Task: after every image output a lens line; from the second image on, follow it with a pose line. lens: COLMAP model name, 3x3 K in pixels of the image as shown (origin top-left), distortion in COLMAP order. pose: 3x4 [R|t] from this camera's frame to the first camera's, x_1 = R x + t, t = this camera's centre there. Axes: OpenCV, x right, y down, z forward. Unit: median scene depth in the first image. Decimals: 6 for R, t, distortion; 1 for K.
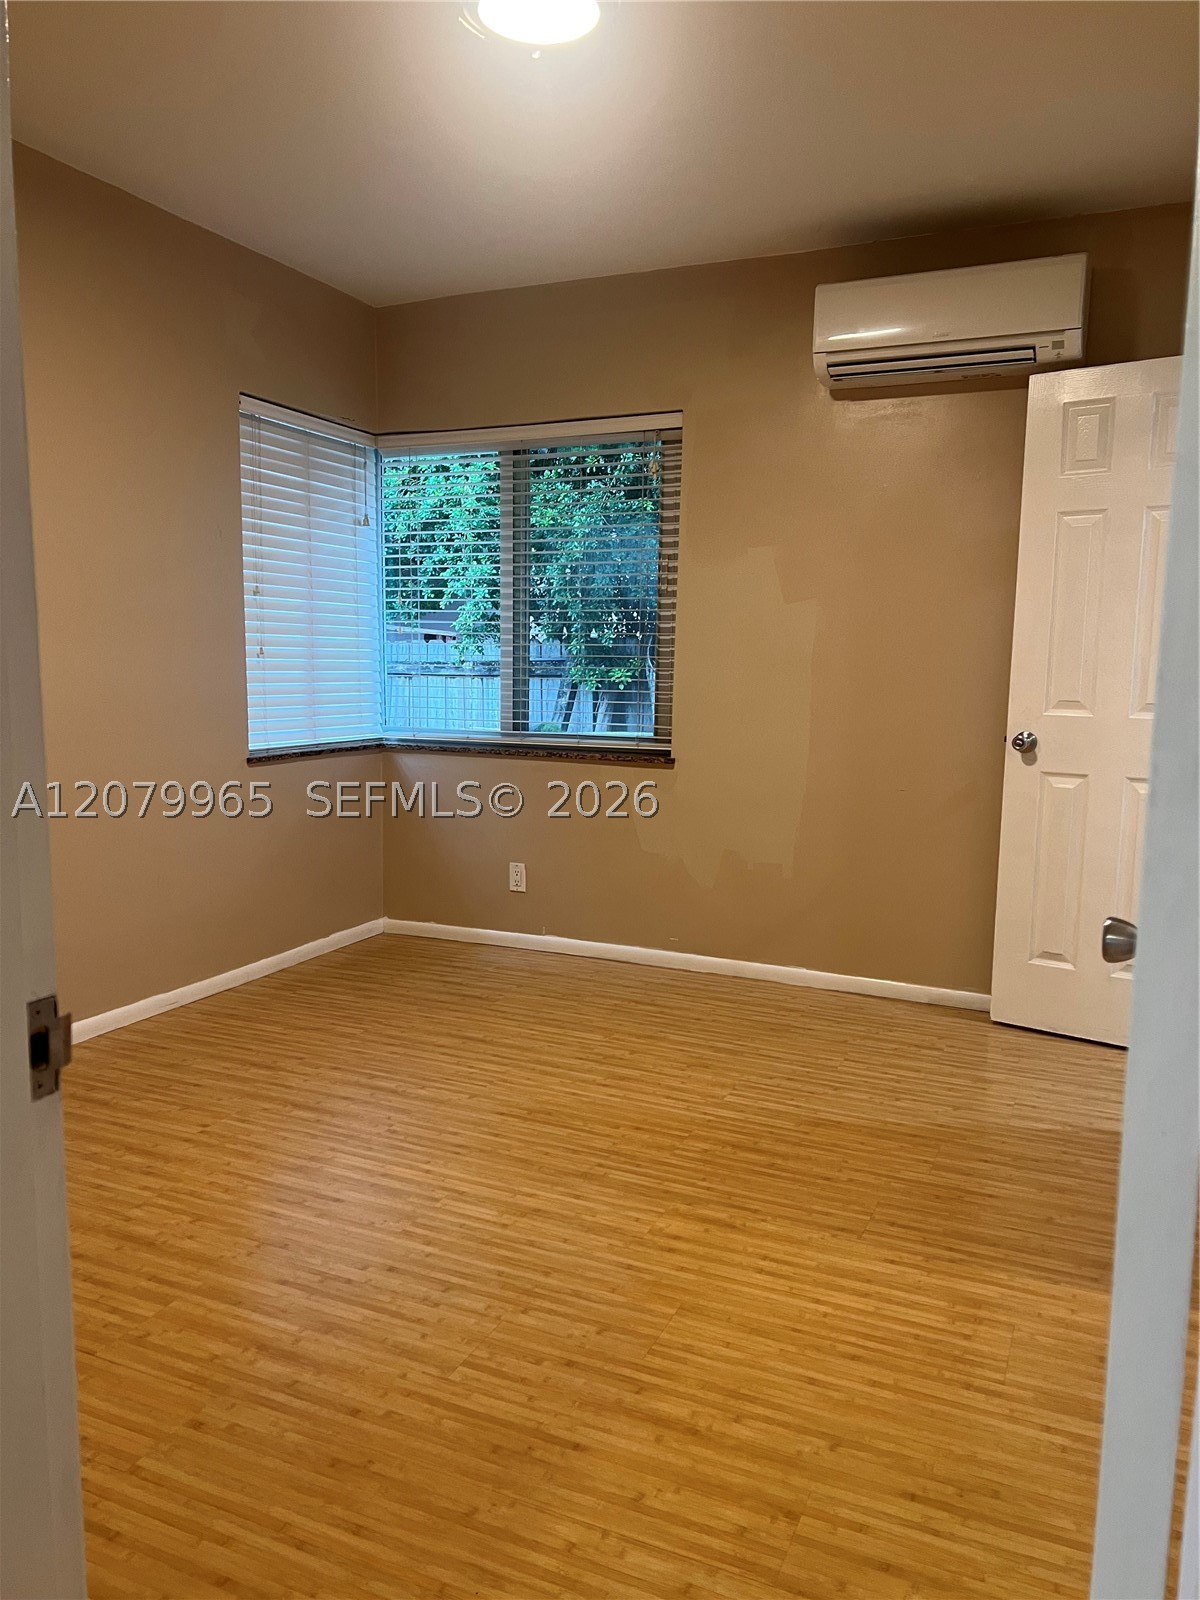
lens RADIAL K [[1216.0, 0, 637.4], [0, 1216.0, 835.5], [0, 0, 1]] dist [0.073945, 0.001262]
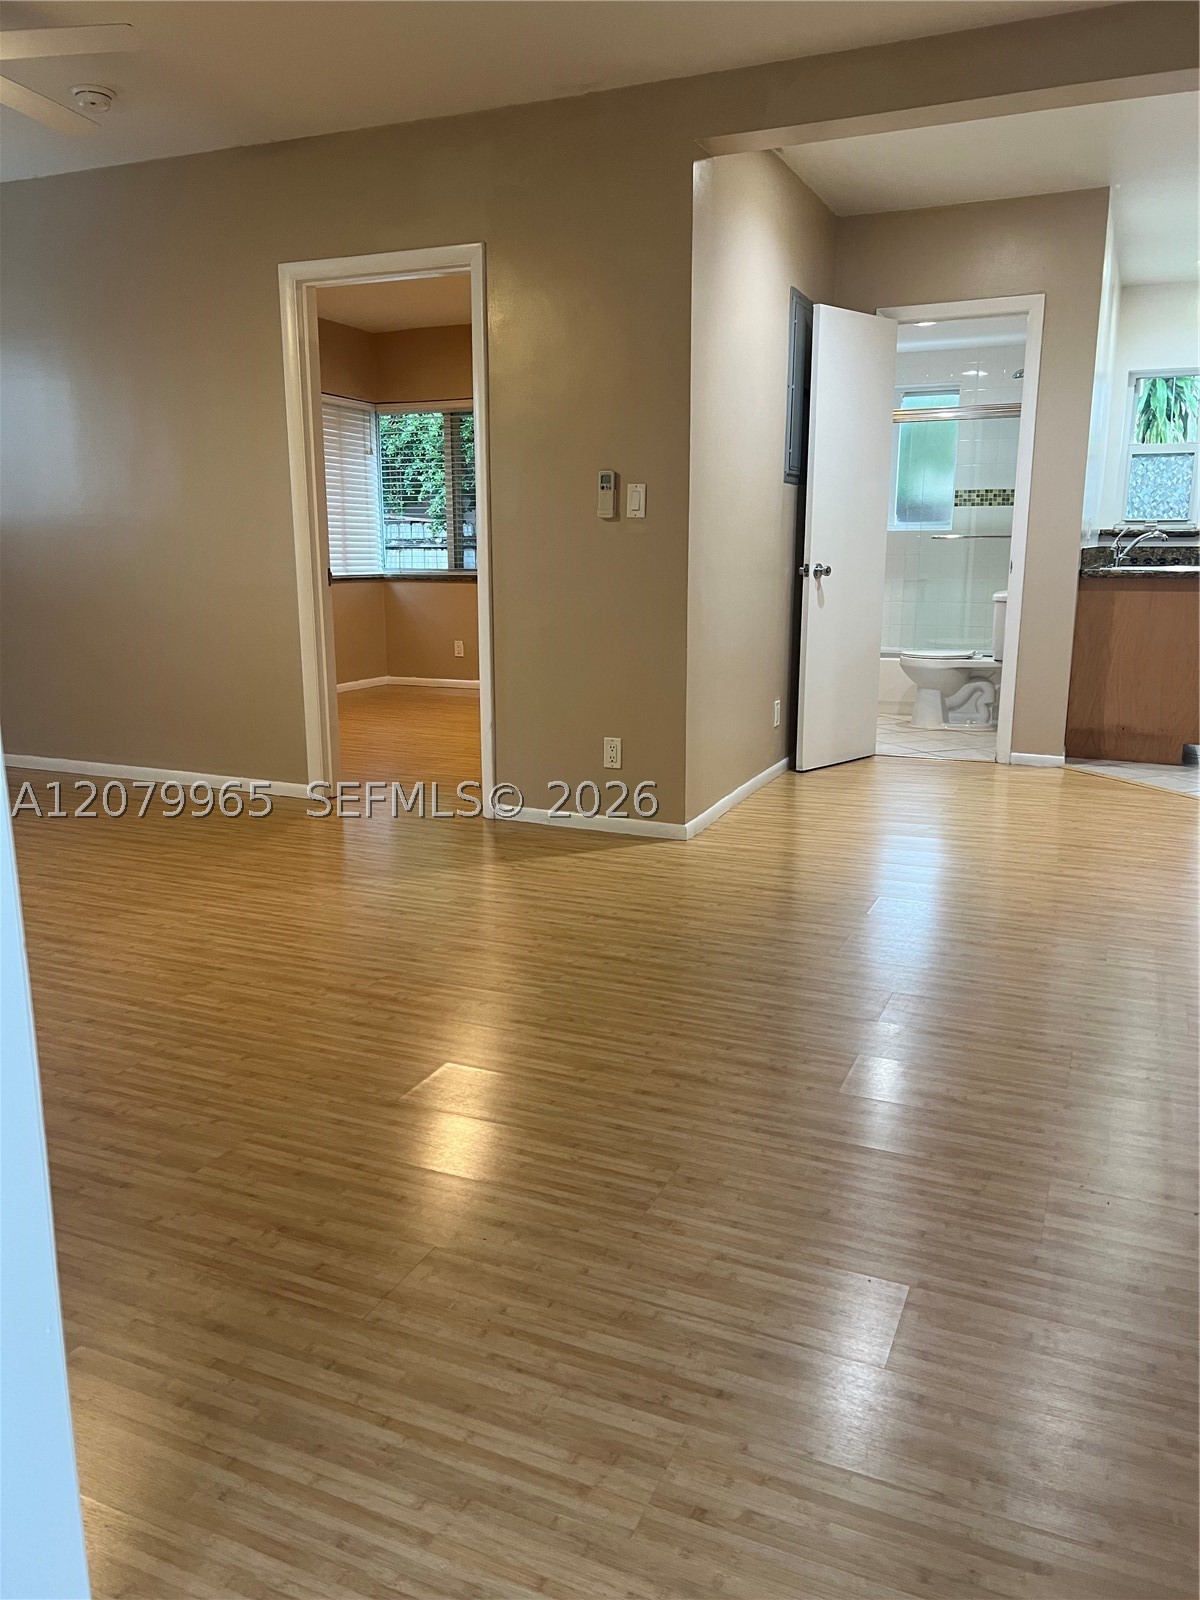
lens RADIAL K [[1201.6, 0, 597.6], [0, 1201.6, 793.6], [0, 0, 1]] dist [0.058430, -0.068713]
pose [[0.999482, -0.013235, -0.029339, 0.106742], [0.014842, 0.998362, 0.055251, 0.103113], [0.028560, -0.055658, 0.998041, -0.539074]]
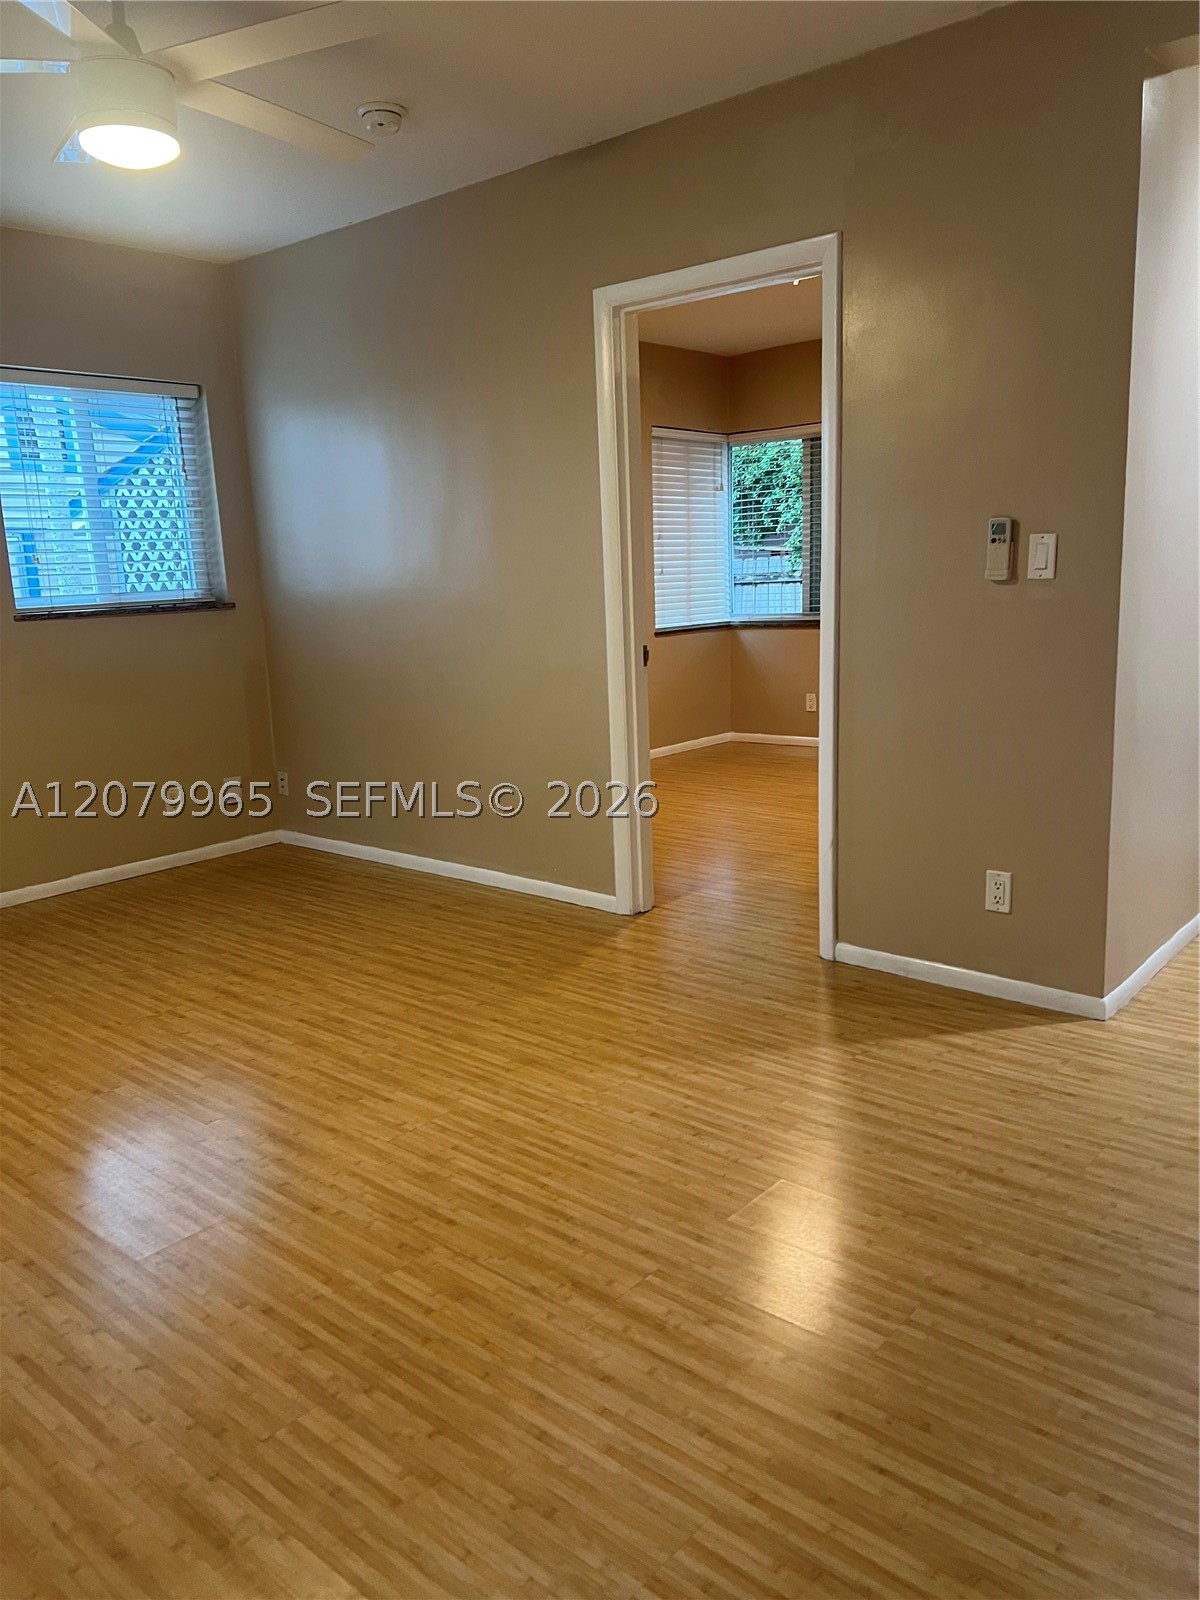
lens RADIAL K [[1201.6, 0, 579.8], [0, 1201.6, 811.3], [0, 0, 1]] dist [0.058430, -0.068713]
pose [[0.941775, 0.011409, -0.336051, 0.101353], [0.006442, 0.998629, 0.051956, 0.062205], [0.336183, -0.051096, 0.940410, -0.414691]]
